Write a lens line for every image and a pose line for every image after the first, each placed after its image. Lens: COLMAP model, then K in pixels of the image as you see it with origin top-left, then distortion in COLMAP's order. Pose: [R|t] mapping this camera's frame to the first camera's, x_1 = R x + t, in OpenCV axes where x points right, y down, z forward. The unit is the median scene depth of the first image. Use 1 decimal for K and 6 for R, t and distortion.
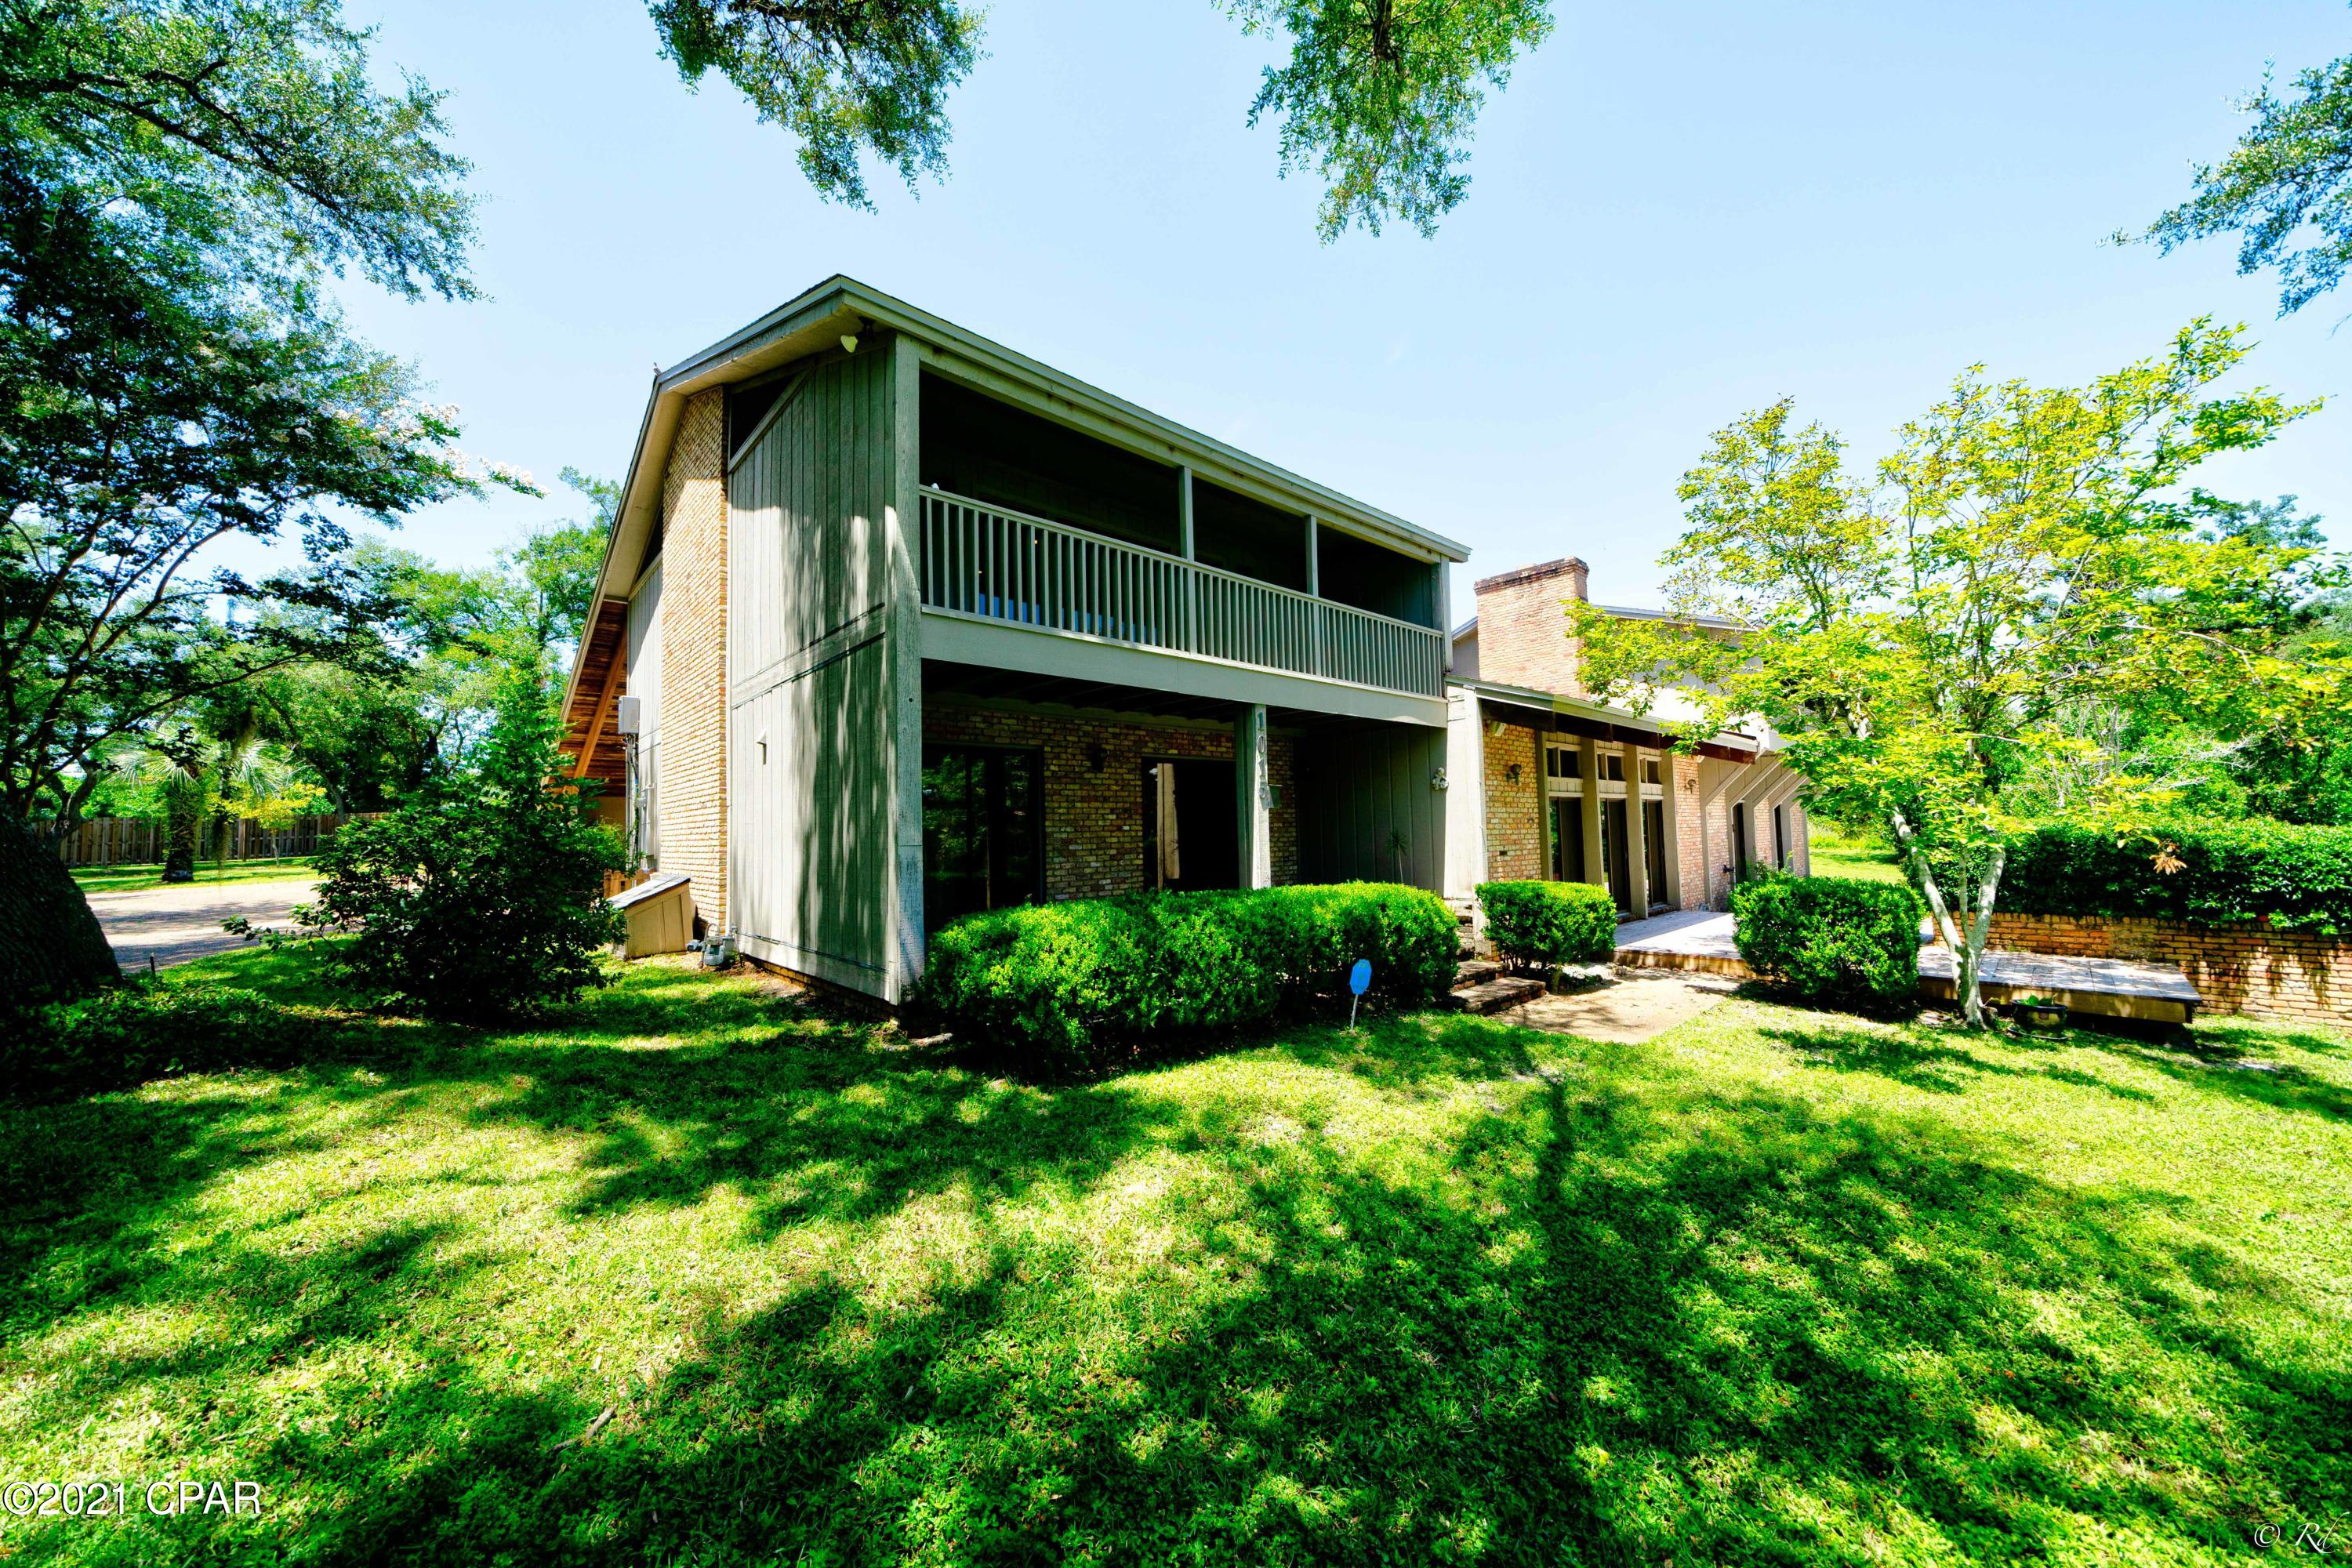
lens RADIAL K [[824.8, 0, 1176.0], [0, 824.8, 784.0], [0, 0, 1]] dist [-0.007855, 0.000238]
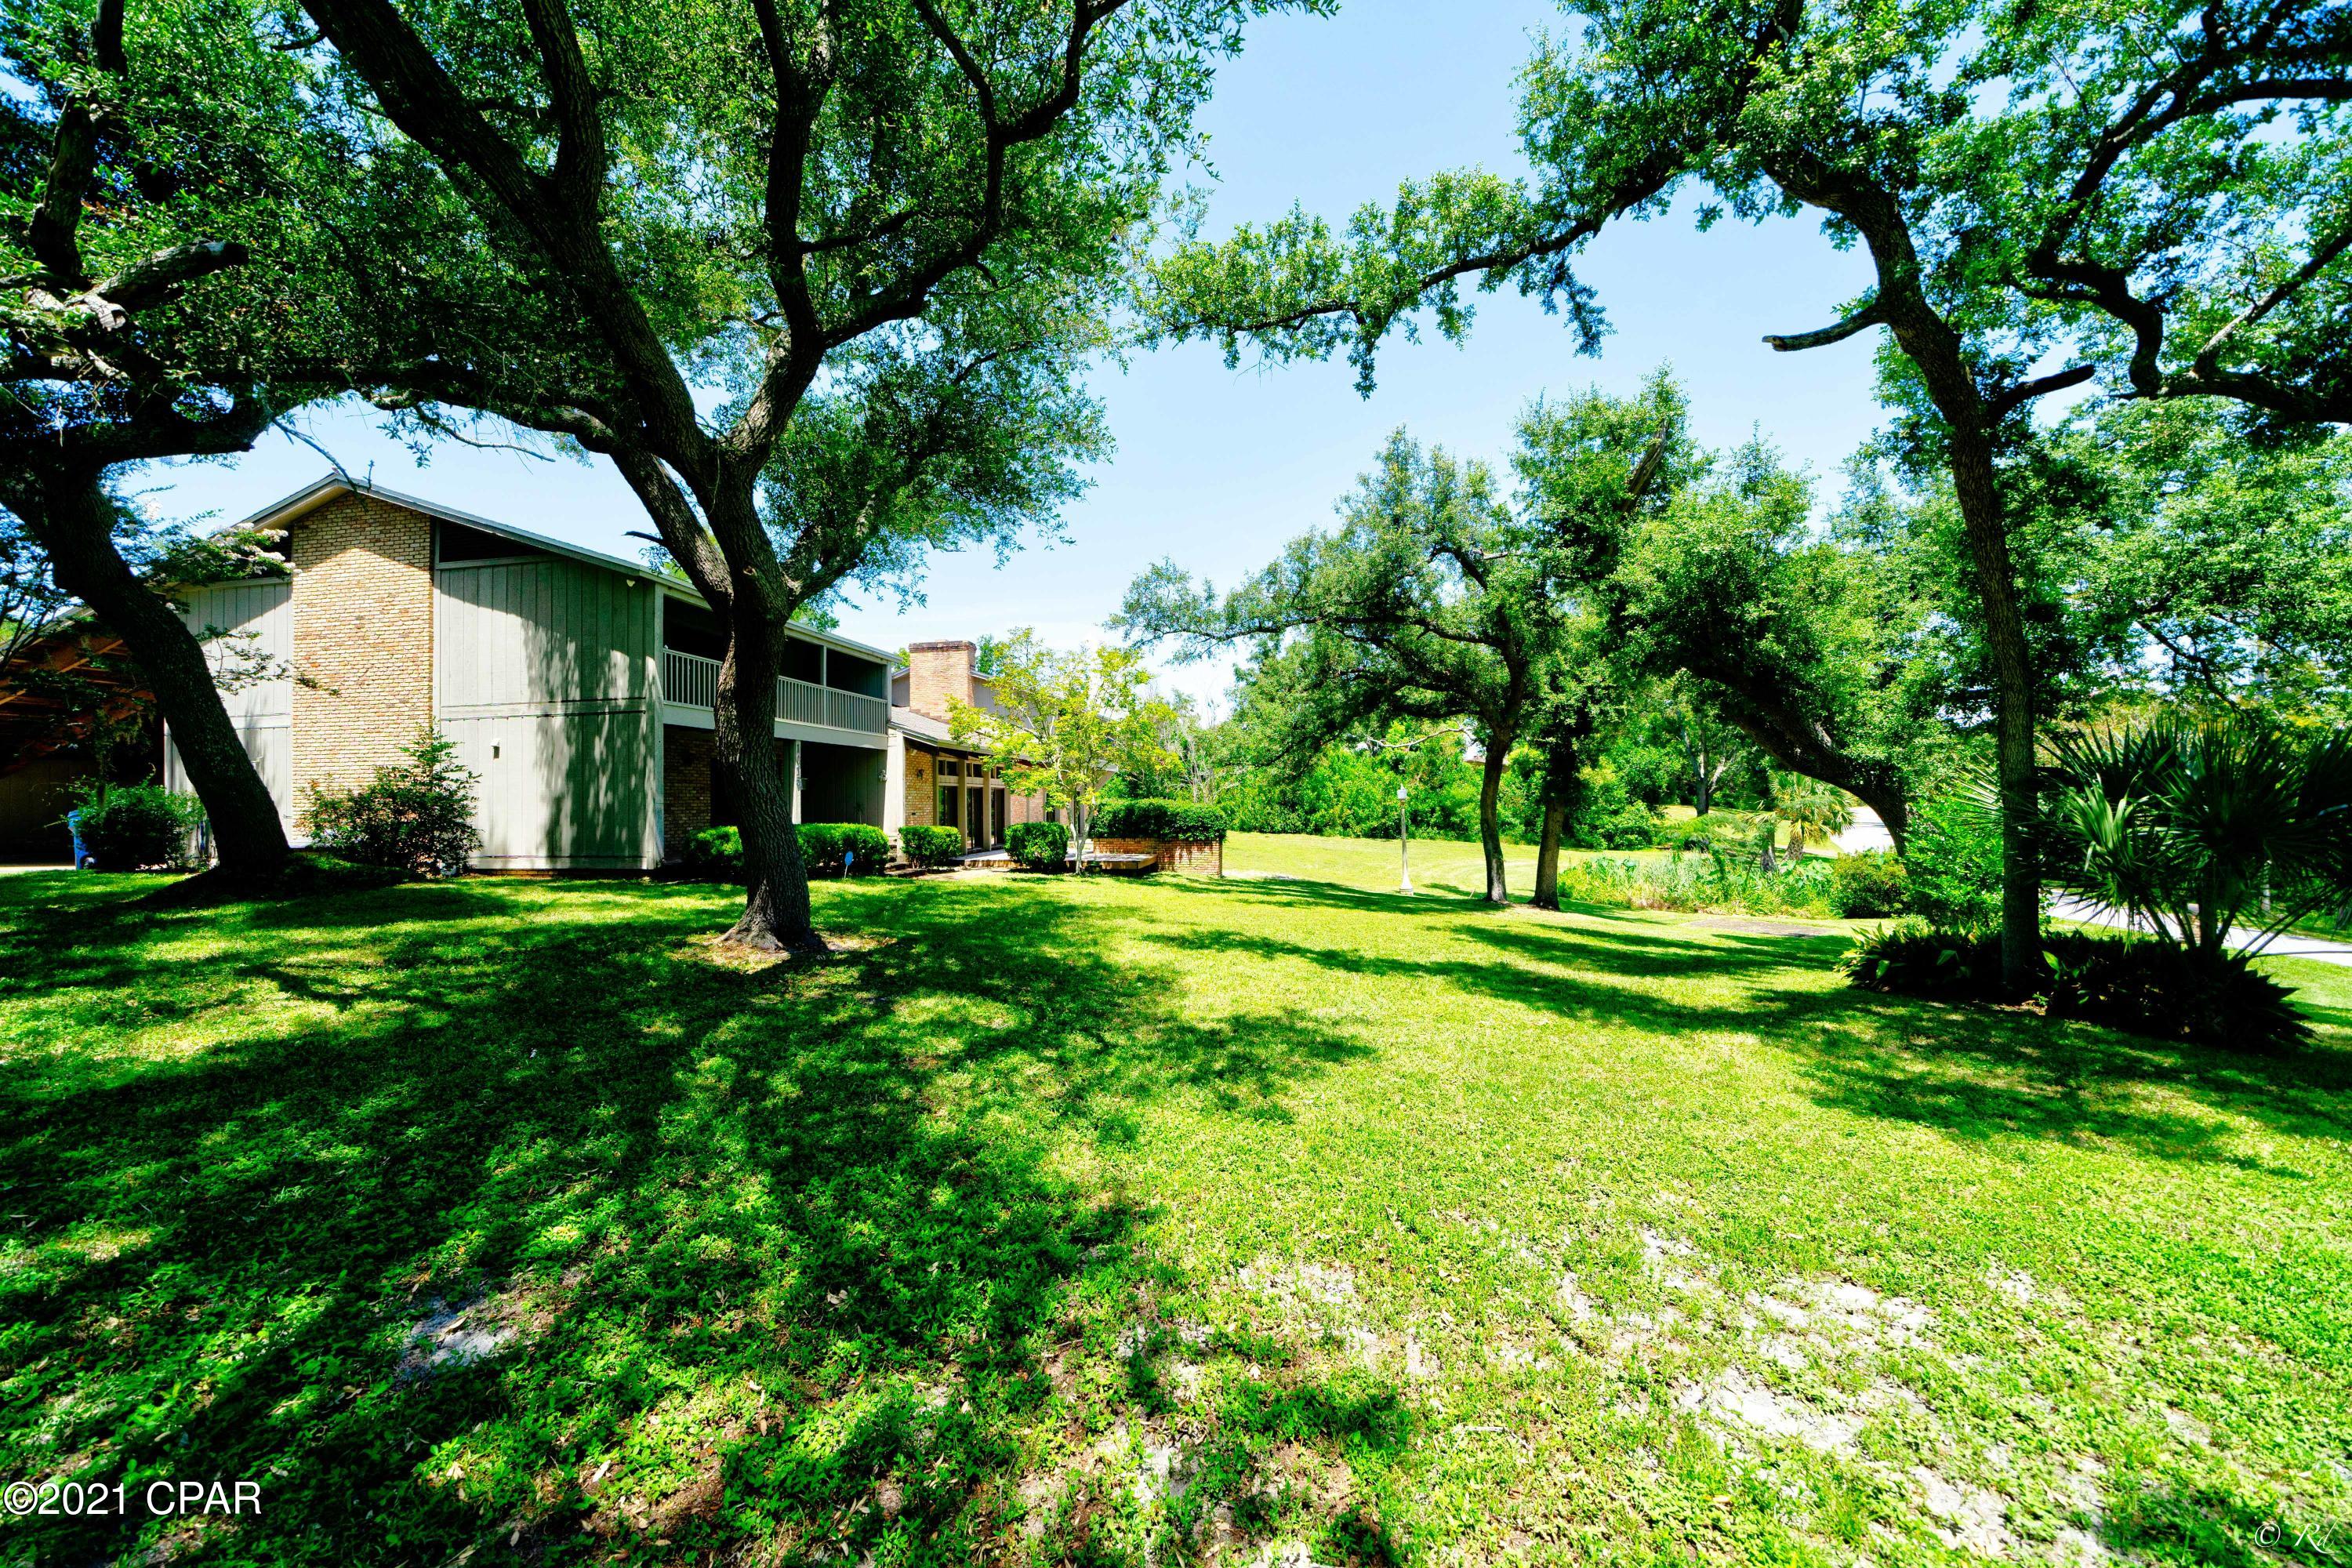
lens RADIAL K [[804.6, 0, 1182.1], [0, 804.6, 784.4], [0, 0, 1]] dist [-0.000616, 0.000040]
pose [[0.780790, 0.024080, 0.624330, -0.370286], [-0.039415, 0.999165, 0.010755, -0.040014], [-0.623549, -0.033005, 0.781087, -1.092212]]
